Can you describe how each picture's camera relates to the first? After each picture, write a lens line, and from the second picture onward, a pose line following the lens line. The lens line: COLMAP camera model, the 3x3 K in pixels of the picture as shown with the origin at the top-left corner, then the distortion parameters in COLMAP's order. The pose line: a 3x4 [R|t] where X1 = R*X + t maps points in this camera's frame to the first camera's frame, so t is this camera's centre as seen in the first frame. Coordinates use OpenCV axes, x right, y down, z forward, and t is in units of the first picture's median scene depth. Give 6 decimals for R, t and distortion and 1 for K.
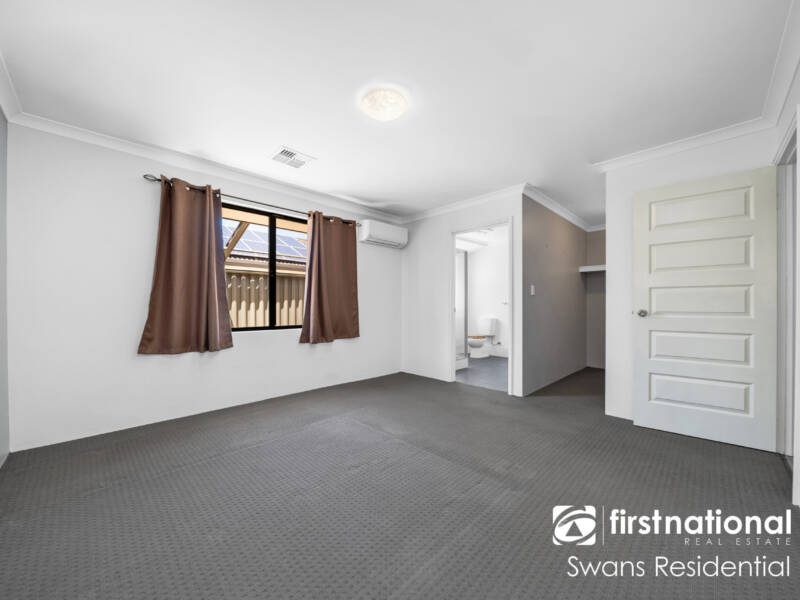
lens RADIAL K [[318.7, 0, 400.0], [0, 318.7, 300.0], [0, 0, 1]] dist [-0.001822, -0.000077]
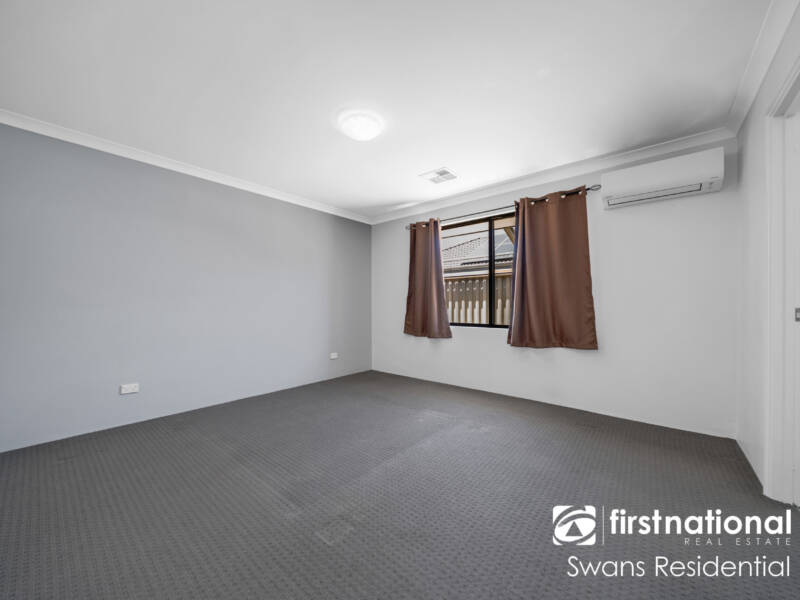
lens RADIAL K [[318.7, 0, 400.0], [0, 318.7, 300.0], [0, 0, 1]] dist [-0.001822, -0.000077]
pose [[0.061146, -0.018671, -0.997954, 0.636232], [0.020529, 0.999637, -0.017445, 0.013884], [0.997918, -0.019420, 0.061507, 0.635654]]
